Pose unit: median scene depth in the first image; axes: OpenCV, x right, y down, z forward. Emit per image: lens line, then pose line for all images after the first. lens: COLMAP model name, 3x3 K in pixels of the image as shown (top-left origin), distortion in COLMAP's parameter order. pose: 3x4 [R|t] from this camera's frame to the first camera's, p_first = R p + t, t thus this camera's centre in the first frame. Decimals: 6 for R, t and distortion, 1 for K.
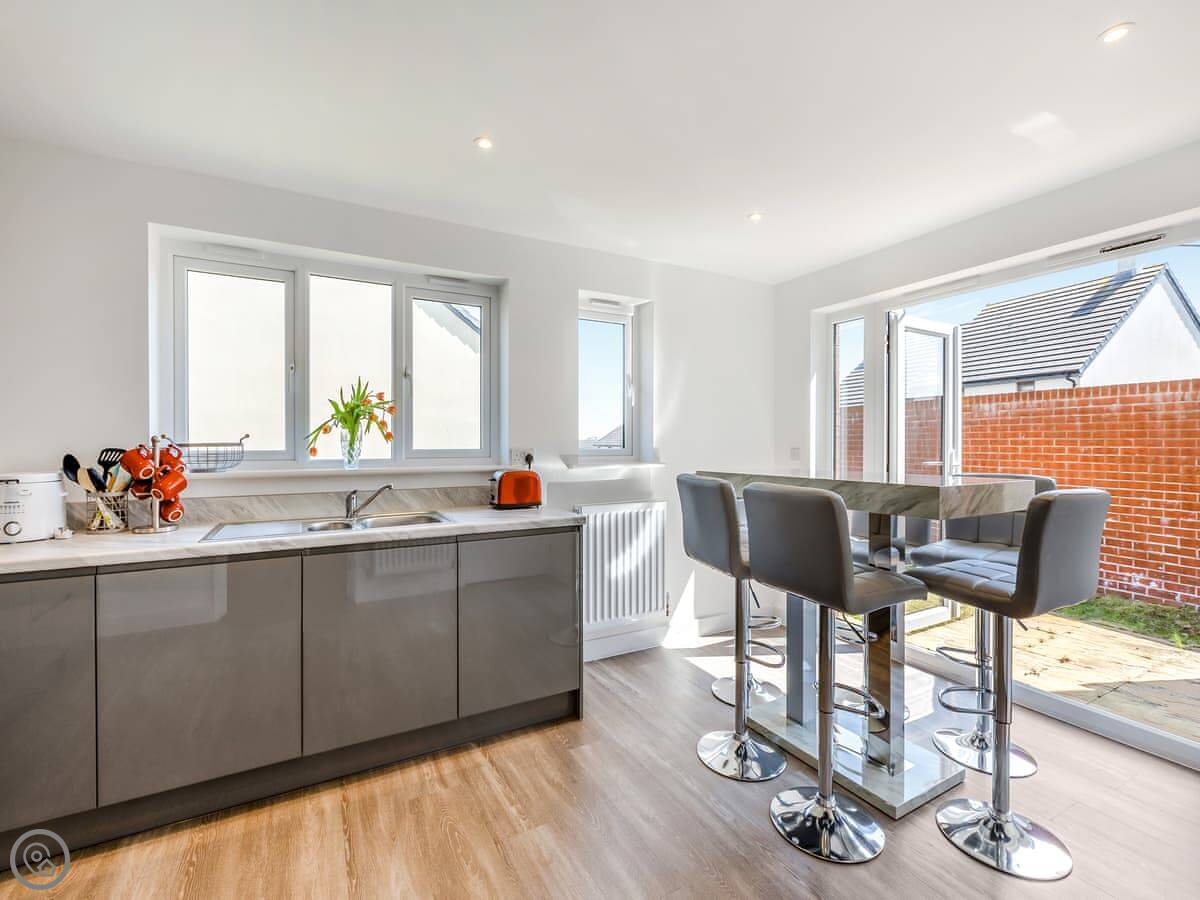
lens RADIAL K [[535.6, 0, 599.6], [0, 535.6, 447.0], [0, 0, 1]] dist [-0.000359, -0.001115]
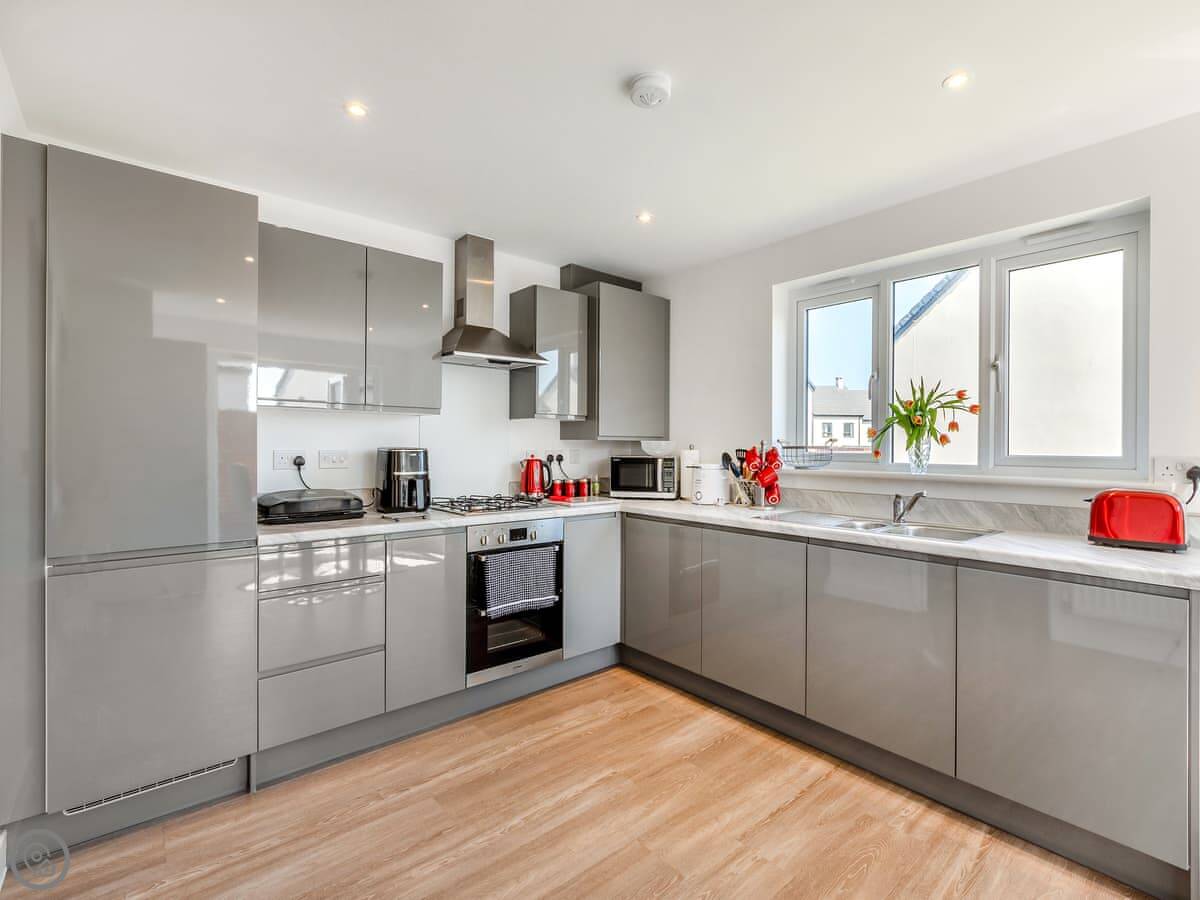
lens RADIAL K [[595.6, 0, 629.5], [0, 595.6, 447.3], [0, 0, 1]] dist [0.000003, -0.000387]
pose [[0.197706, 0.007098, -0.980236, 0.554683], [-0.012637, 0.999909, 0.004692, -0.005580], [0.980180, 0.011459, 0.197777, 0.319911]]
